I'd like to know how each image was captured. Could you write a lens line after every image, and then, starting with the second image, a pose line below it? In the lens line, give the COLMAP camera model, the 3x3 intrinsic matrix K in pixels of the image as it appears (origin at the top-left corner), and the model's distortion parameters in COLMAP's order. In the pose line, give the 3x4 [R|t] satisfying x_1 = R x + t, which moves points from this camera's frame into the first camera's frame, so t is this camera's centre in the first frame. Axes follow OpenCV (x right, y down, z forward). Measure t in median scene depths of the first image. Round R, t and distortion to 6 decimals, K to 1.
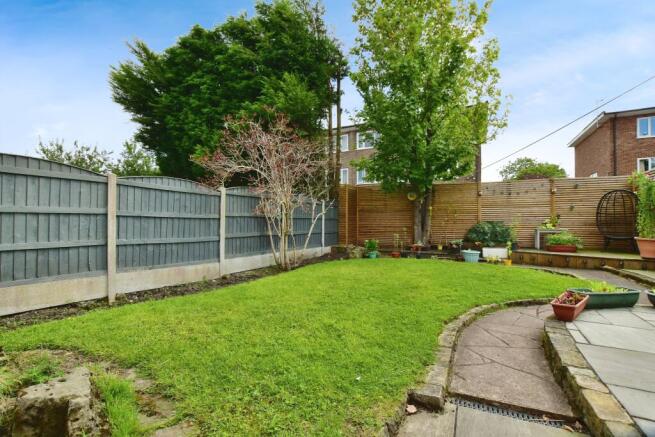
lens RADIAL K [[290.5, 0, 325.1], [0, 290.5, 217.0], [0, 0, 1]] dist [-0.029037, 0.000811]
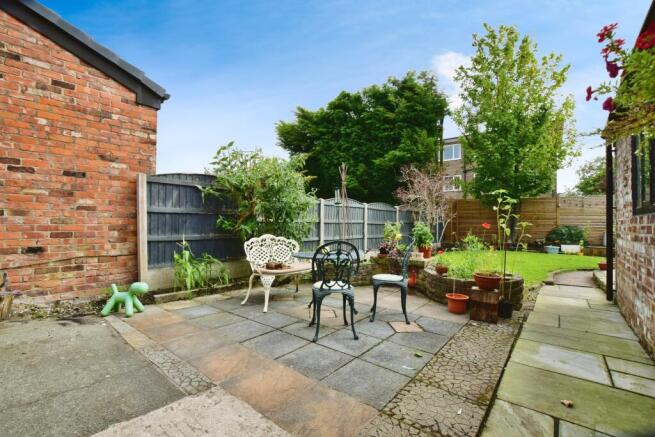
lens RADIAL K [[290.5, 0, 329.6], [0, 290.5, 224.0], [0, 0, 1]] dist [-0.029037, 0.000811]
pose [[0.985840, -0.002865, -0.167666, -0.326723], [0.004874, 0.999921, 0.011576, -0.014473], [0.167620, -0.012229, 0.985776, -0.549540]]
